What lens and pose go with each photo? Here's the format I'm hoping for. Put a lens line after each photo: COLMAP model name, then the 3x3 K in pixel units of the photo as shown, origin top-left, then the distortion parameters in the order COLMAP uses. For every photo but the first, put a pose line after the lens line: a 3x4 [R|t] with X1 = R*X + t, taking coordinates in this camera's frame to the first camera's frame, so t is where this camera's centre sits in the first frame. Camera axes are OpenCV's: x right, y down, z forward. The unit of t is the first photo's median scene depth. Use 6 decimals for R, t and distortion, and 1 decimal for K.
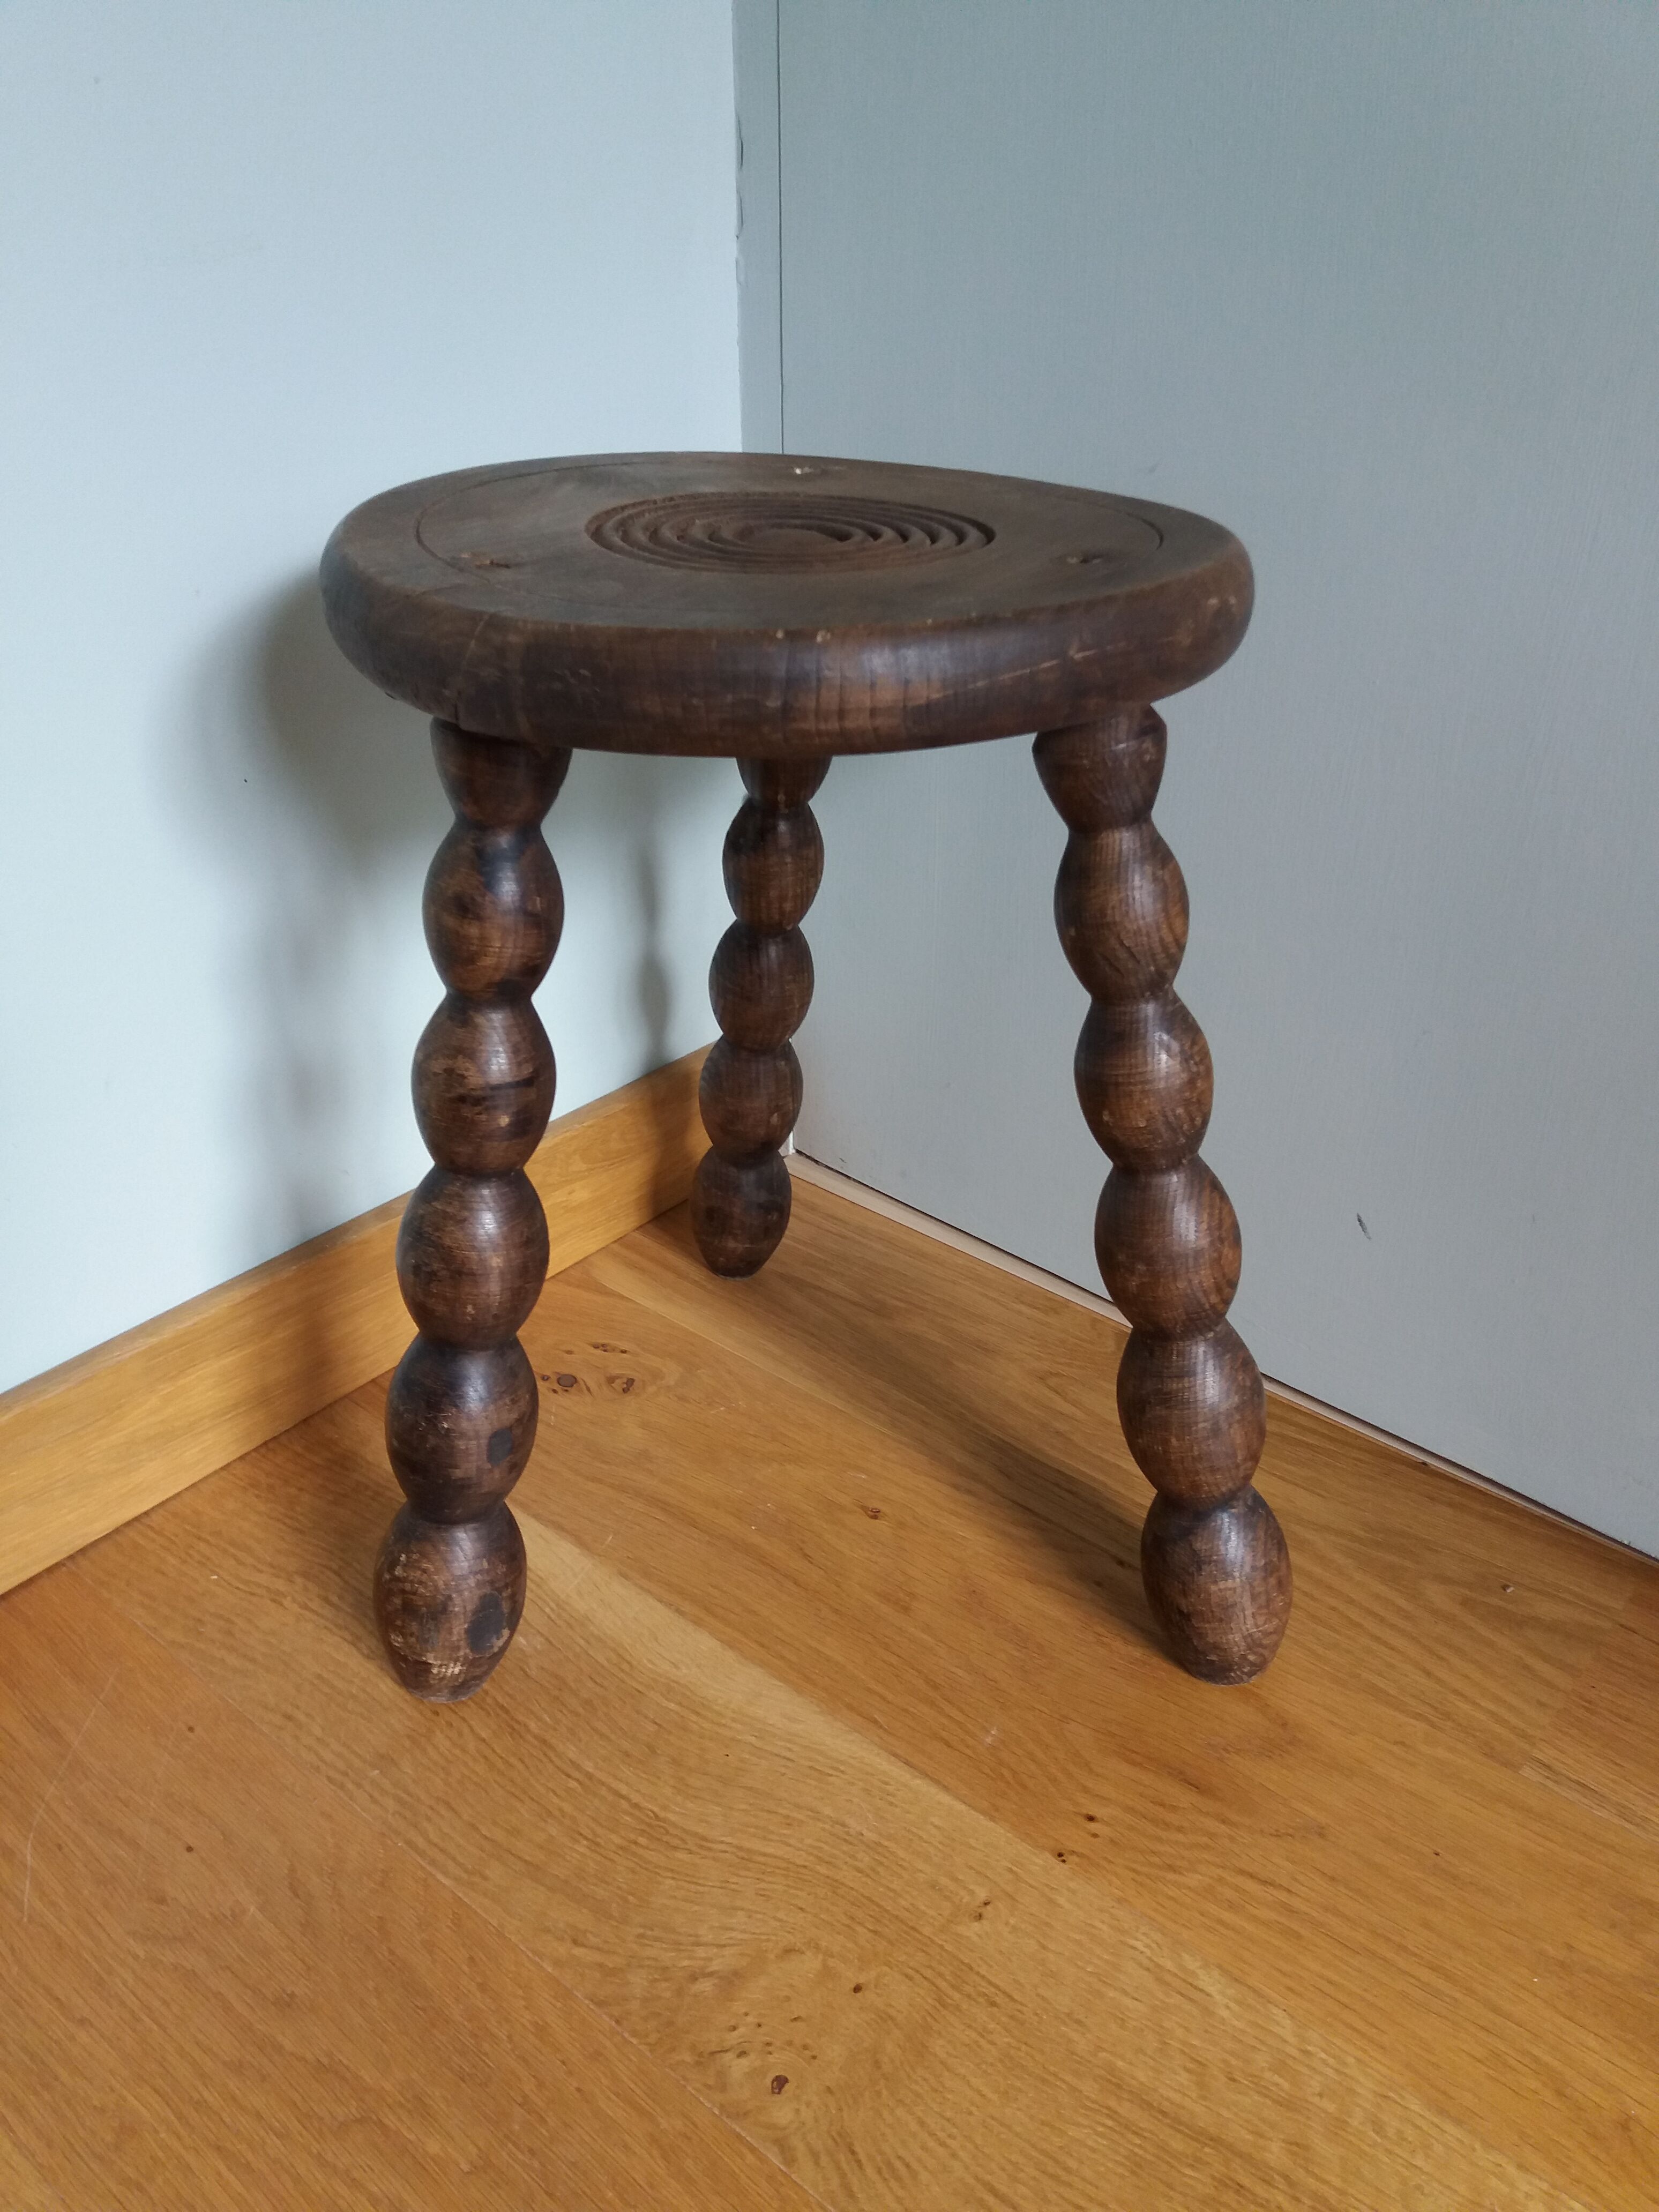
lens RADIAL K [[1829.6, 0, 866.3], [0, 1829.6, 1102.1], [0, 0, 1]] dist [0.037158, -0.077135]
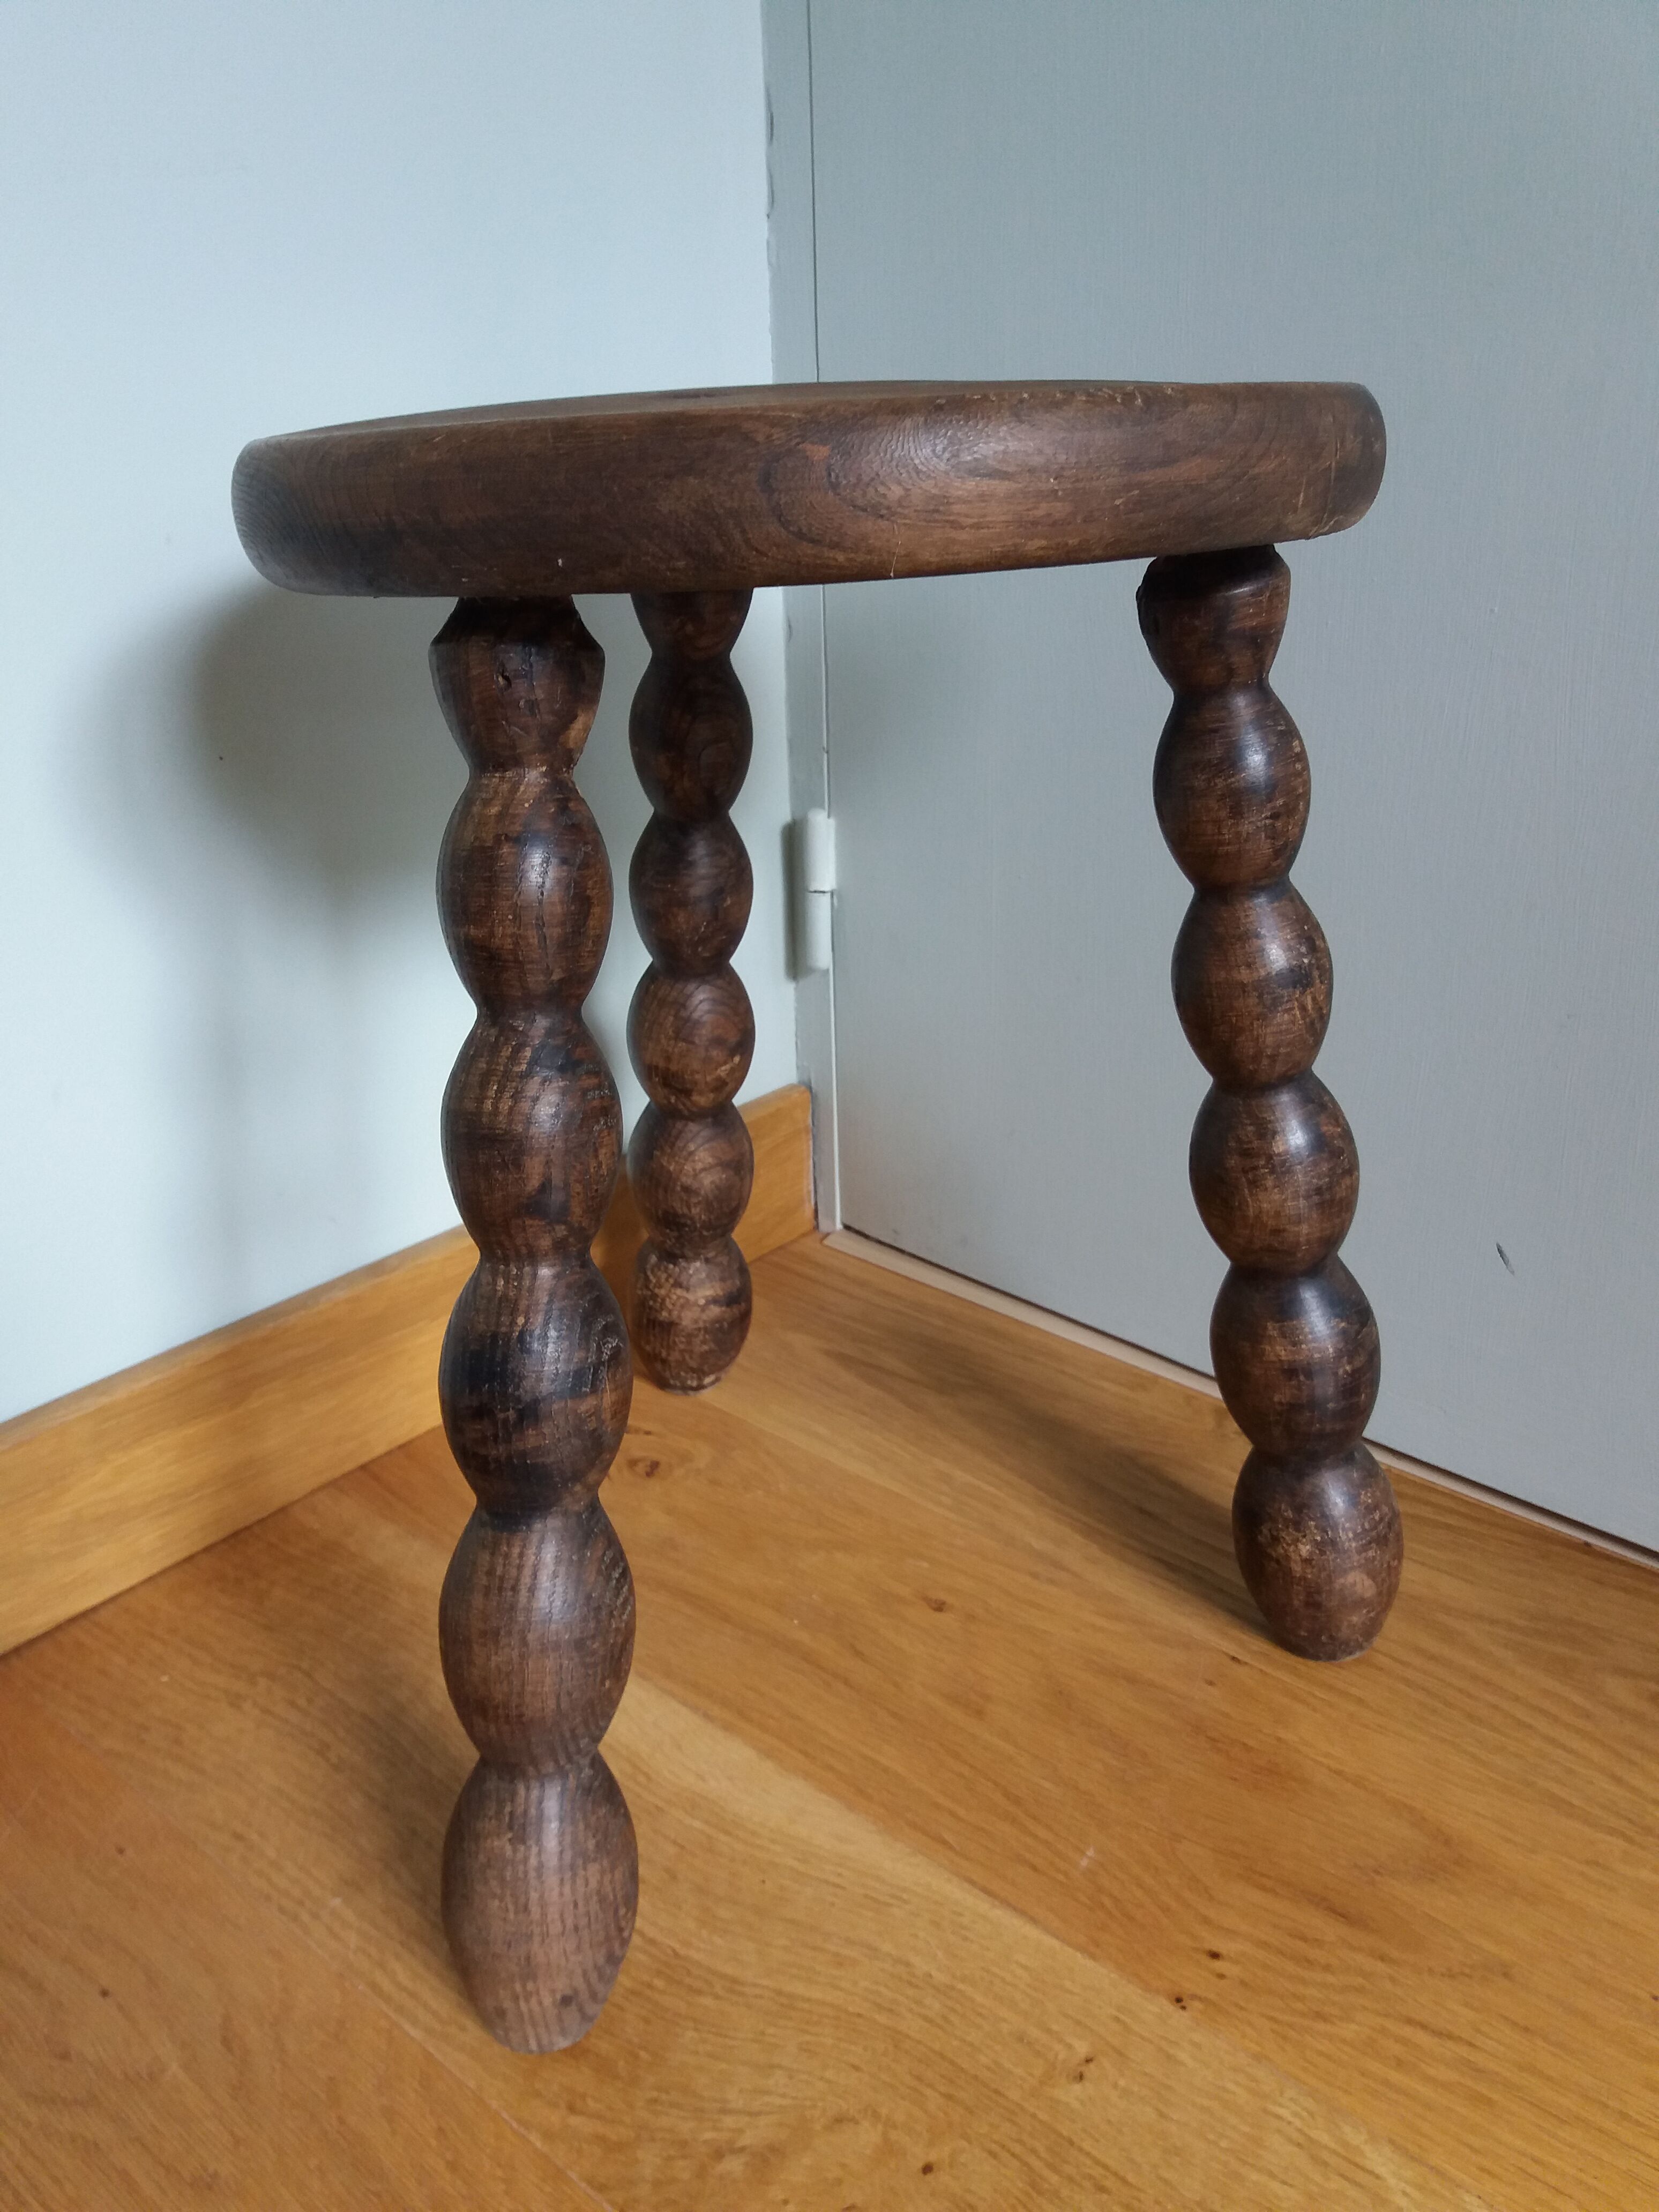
lens RADIAL K [[1847.7, 0, 862.3], [0, 1847.7, 1103.7], [0, 0, 1]] dist [-0.022293, 0.021107]
pose [[0.999371, -0.016228, -0.031534, -0.000447], [0.012662, 0.993833, -0.110161, 0.108202], [0.033127, 0.109692, 0.993413, 0.157561]]
